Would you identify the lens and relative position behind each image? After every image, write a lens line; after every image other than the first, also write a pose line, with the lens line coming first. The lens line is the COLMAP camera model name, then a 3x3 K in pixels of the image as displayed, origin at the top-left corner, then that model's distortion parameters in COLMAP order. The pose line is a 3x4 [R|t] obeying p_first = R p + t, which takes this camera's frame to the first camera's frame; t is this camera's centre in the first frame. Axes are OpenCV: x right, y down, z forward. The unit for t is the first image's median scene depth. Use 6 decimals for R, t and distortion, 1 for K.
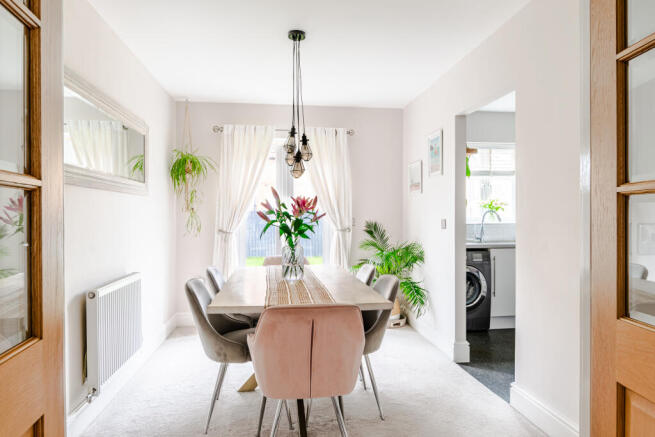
lens RADIAL K [[431.6, 0, 327.5], [0, 431.6, 218.5], [0, 0, 1]] dist [0.000527, -0.003316]
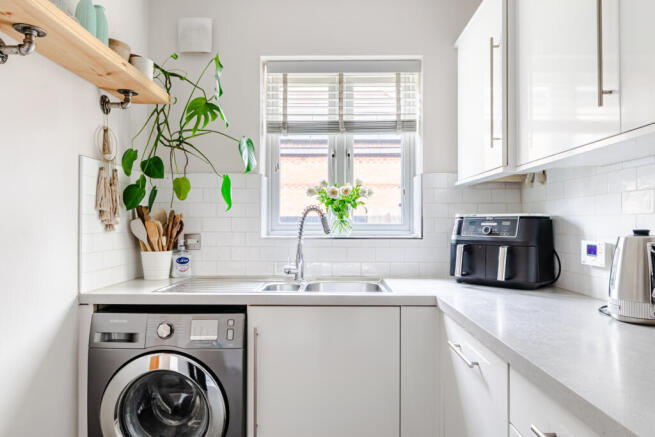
lens RADIAL K [[431.6, 0, 327.5], [0, 431.6, 218.5], [0, 0, 1]] dist [0.000527, -0.003316]
pose [[0.988926, 0.003759, -0.148363, 0.464545], [-0.006647, 0.999798, -0.018974, 0.000929], [0.148261, 0.019750, 0.988751, 0.597796]]
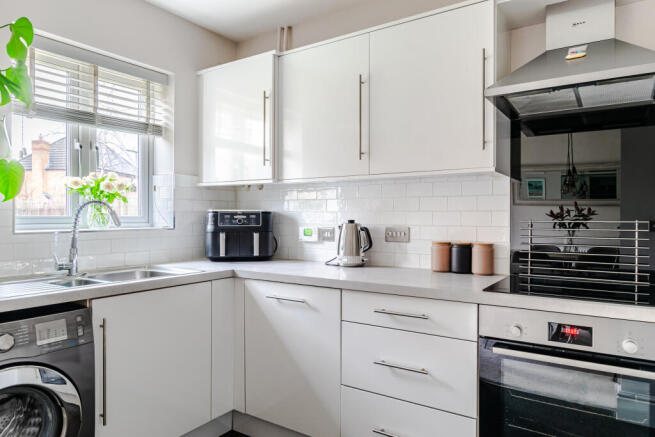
lens RADIAL K [[431.6, 0, 327.5], [0, 431.6, 218.5], [0, 0, 1]] dist [0.000527, -0.003316]
pose [[0.665042, 0.001758, 0.746804, 0.219040], [0.002121, 0.999989, -0.004243, 0.002035], [-0.746803, 0.004406, 0.665031, 0.562217]]
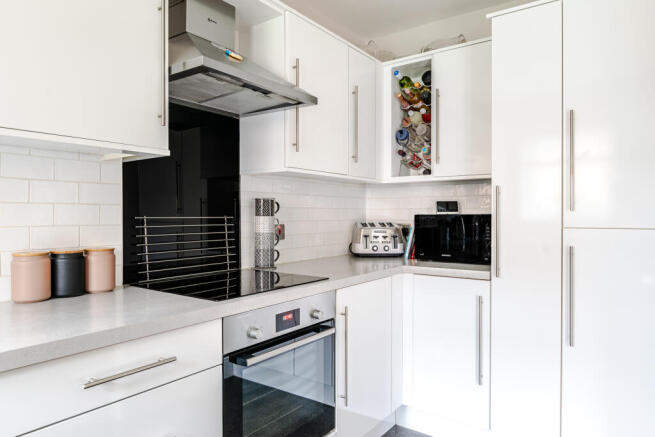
lens RADIAL K [[431.6, 0, 327.5], [0, 431.6, 218.5], [0, 0, 1]] dist [0.000527, -0.003316]
pose [[-0.721547, -0.000090, 0.692366, 0.309382], [0.009070, 0.999913, 0.009583, 0.001867], [-0.692306, 0.013194, -0.721483, 0.856245]]
